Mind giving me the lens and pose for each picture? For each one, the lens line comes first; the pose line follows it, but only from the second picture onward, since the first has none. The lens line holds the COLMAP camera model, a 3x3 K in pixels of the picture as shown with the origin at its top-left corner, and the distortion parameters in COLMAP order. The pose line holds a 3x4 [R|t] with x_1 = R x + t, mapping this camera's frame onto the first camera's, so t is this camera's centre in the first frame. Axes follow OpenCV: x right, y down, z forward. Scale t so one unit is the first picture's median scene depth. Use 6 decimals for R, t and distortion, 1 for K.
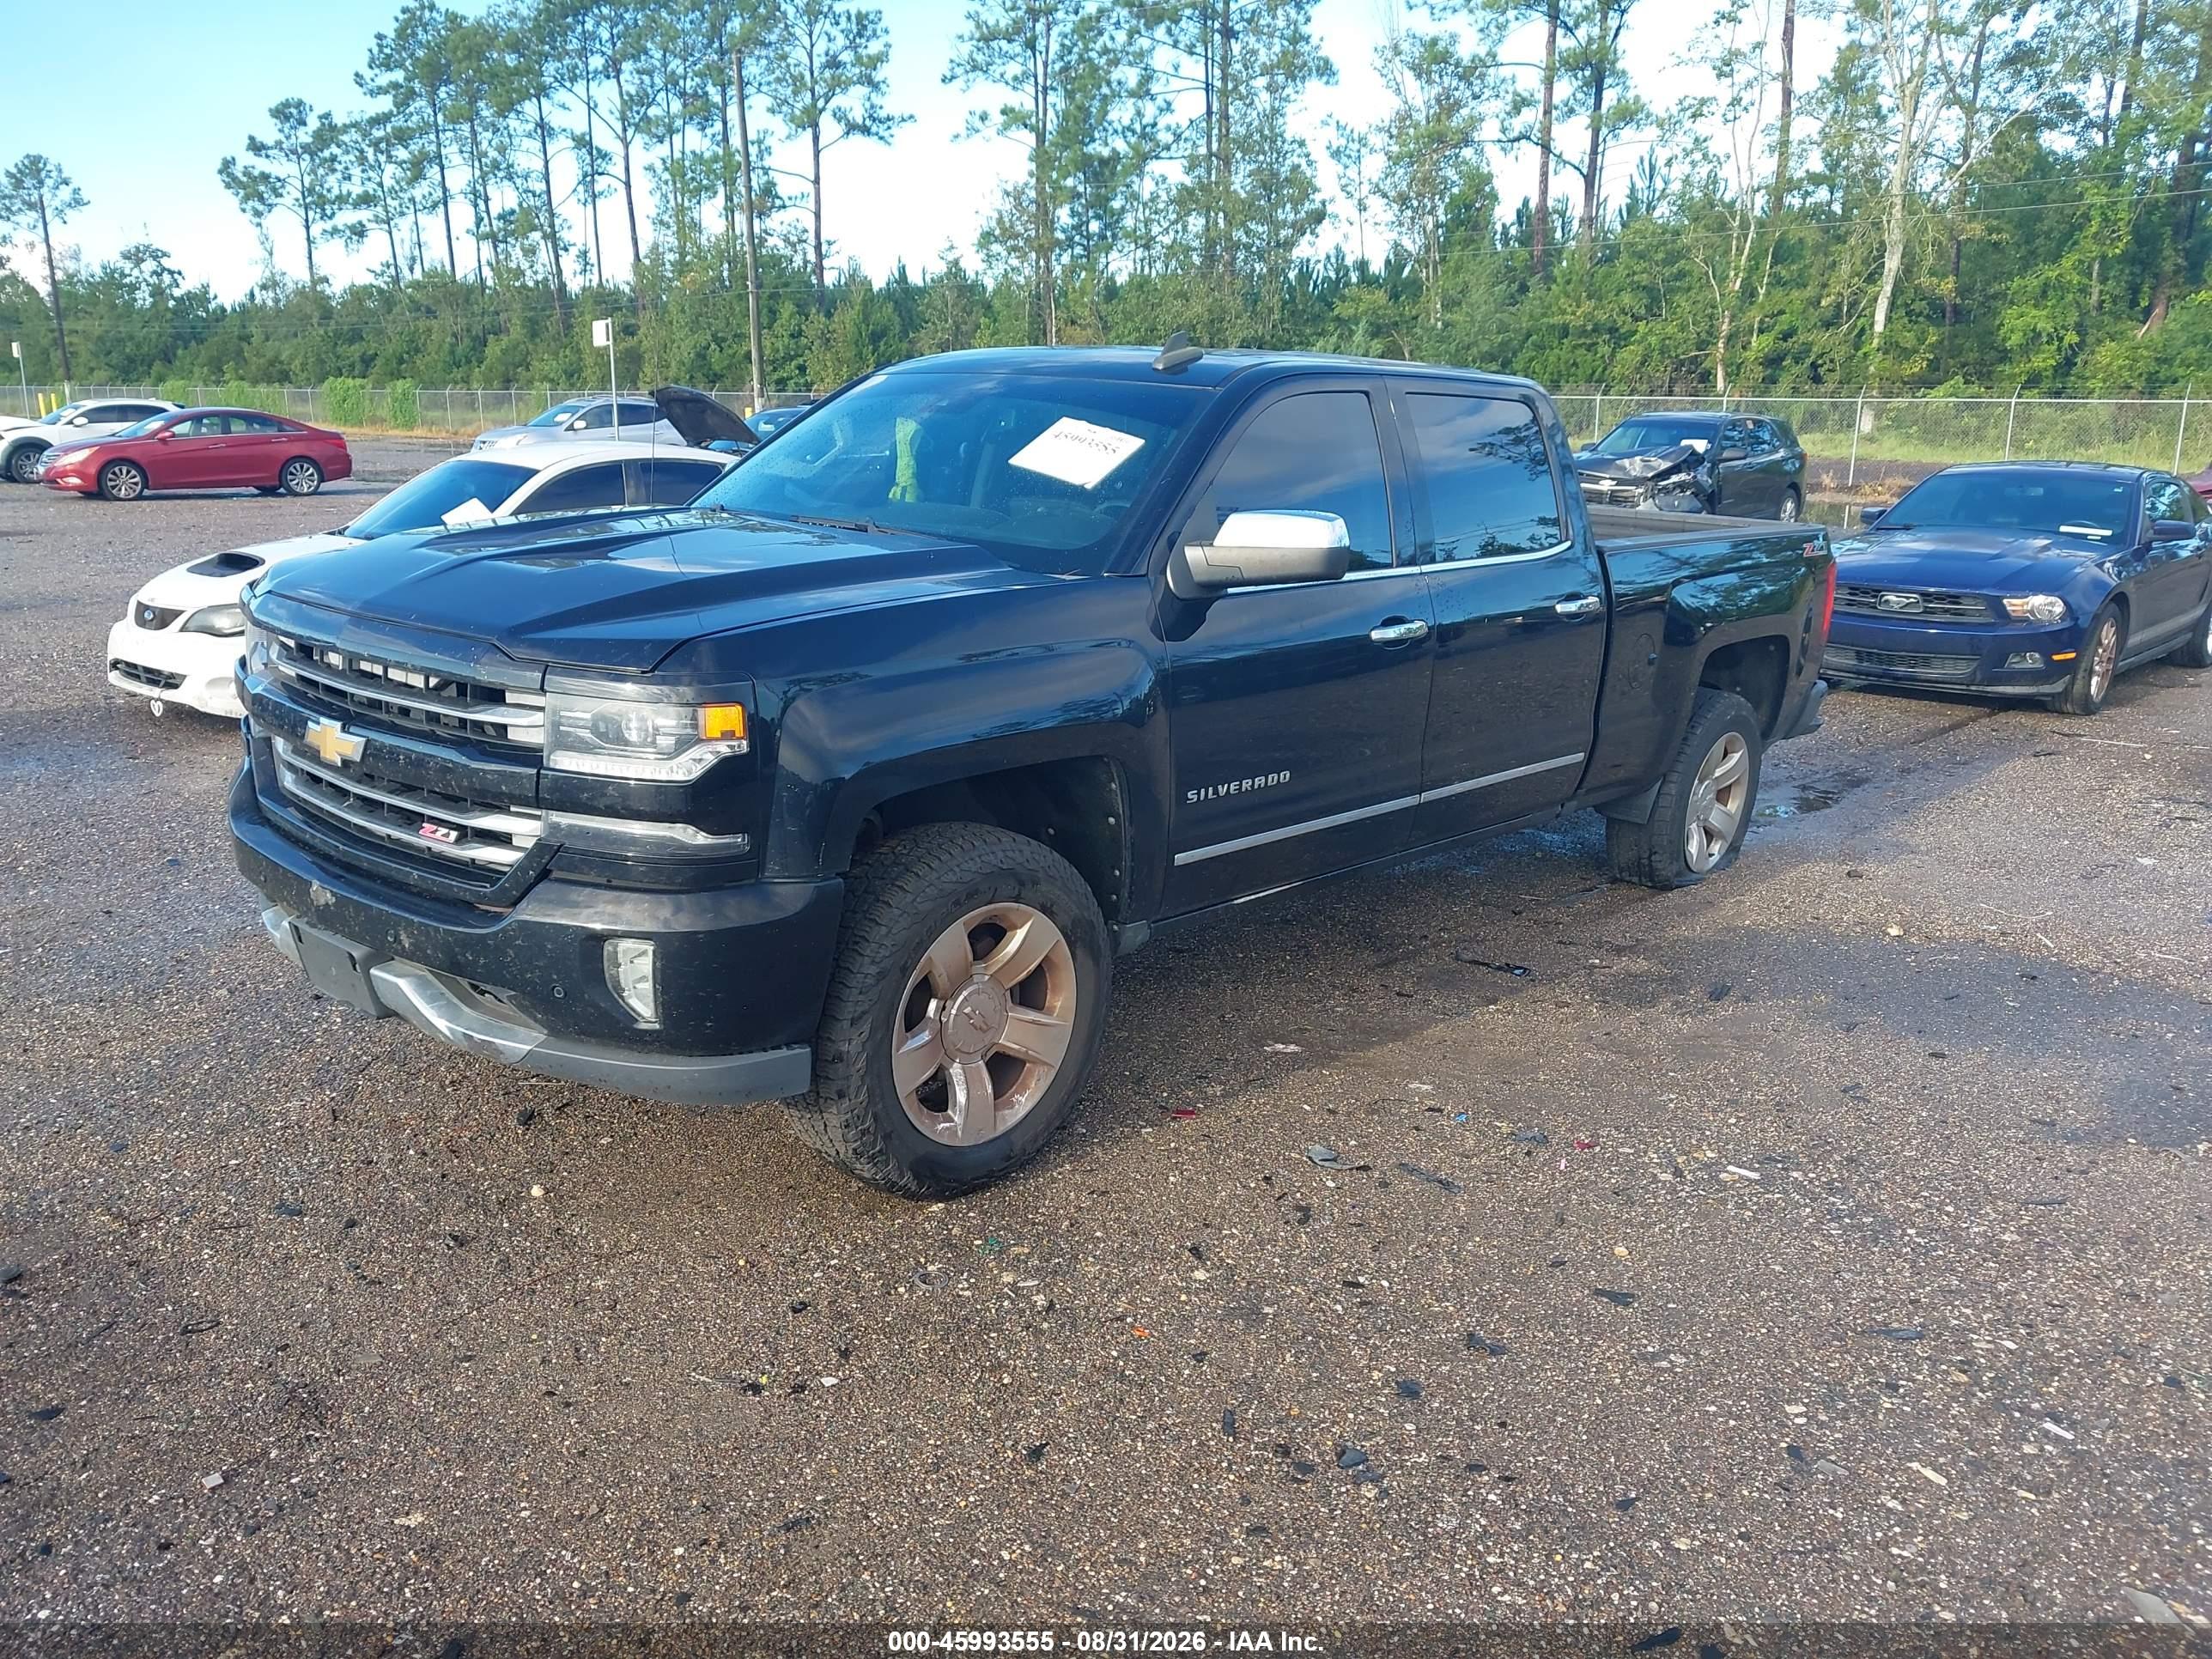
lens RADIAL K [[1734.9, 0, 1068.8], [0, 1734.9, 832.4], [0, 0, 1]] dist [0.009691, 0.004868]
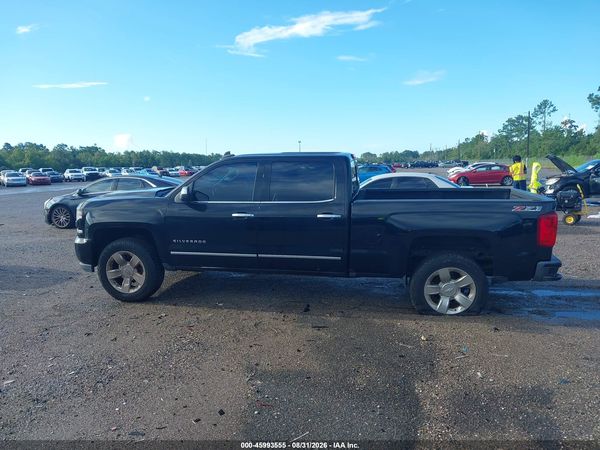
lens RADIAL K [[470.6, 0, 289.9], [0, 470.6, 225.8], [0, 0, 1]] dist [0.009691, 0.004868]
pose [[0.542023, 0.091547, -0.835362, 1.051471], [-0.180720, 0.983489, -0.009480, -0.083707], [0.820702, 0.156105, 0.549618, 0.385477]]
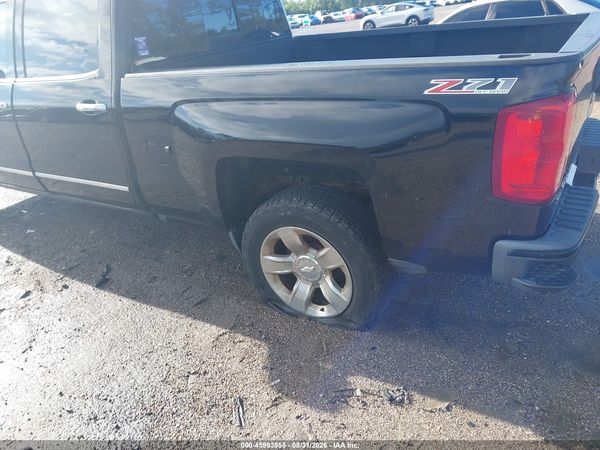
lens RADIAL K [[470.6, 0, 289.9], [0, 470.6, 225.8], [0, 0, 1]] dist [0.009691, 0.004868]
pose [[0.203442, 0.371482, -0.905877, 0.823517], [-0.136491, 0.926952, 0.349471, -0.212877], [0.969526, 0.052547, 0.239285, 1.066791]]
